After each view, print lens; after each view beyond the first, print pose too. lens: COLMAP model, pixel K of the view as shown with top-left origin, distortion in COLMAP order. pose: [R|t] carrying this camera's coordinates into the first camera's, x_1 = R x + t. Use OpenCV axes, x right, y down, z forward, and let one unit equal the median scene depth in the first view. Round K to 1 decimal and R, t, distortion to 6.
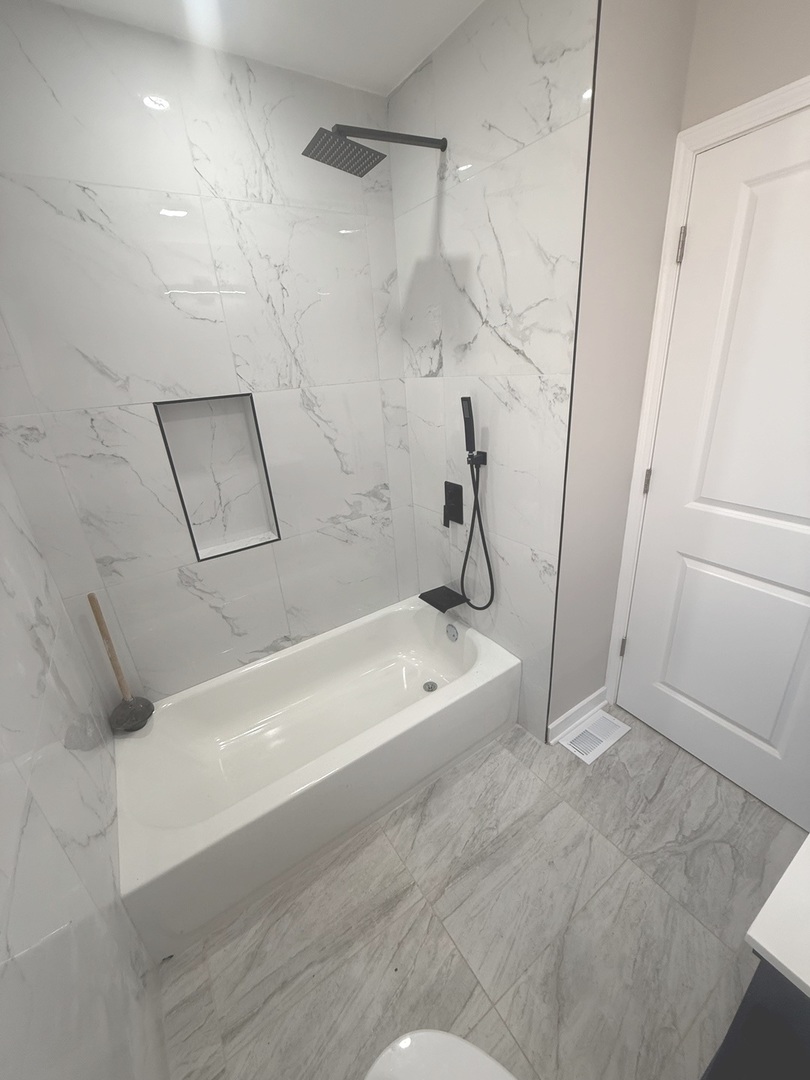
lens RADIAL K [[428.3, 0, 408.5], [0, 428.3, 537.3], [0, 0, 1]] dist [0.000280, 0.000249]
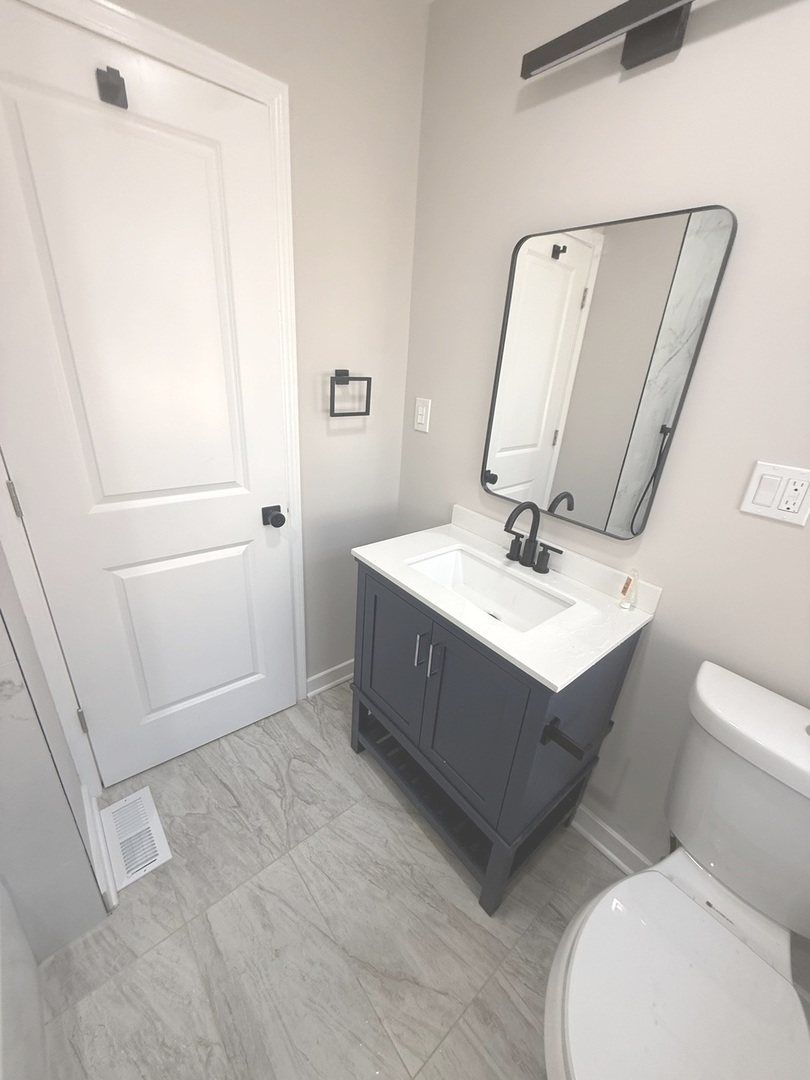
lens RADIAL K [[428.3, 0, 408.5], [0, 428.3, 537.3], [0, 0, 1]] dist [0.000280, 0.000249]
pose [[-0.113809, -0.335732, 0.935057, -0.175633], [0.318977, 0.878997, 0.354427, -0.127281], [-0.940905, 0.338598, 0.007054, 0.462343]]
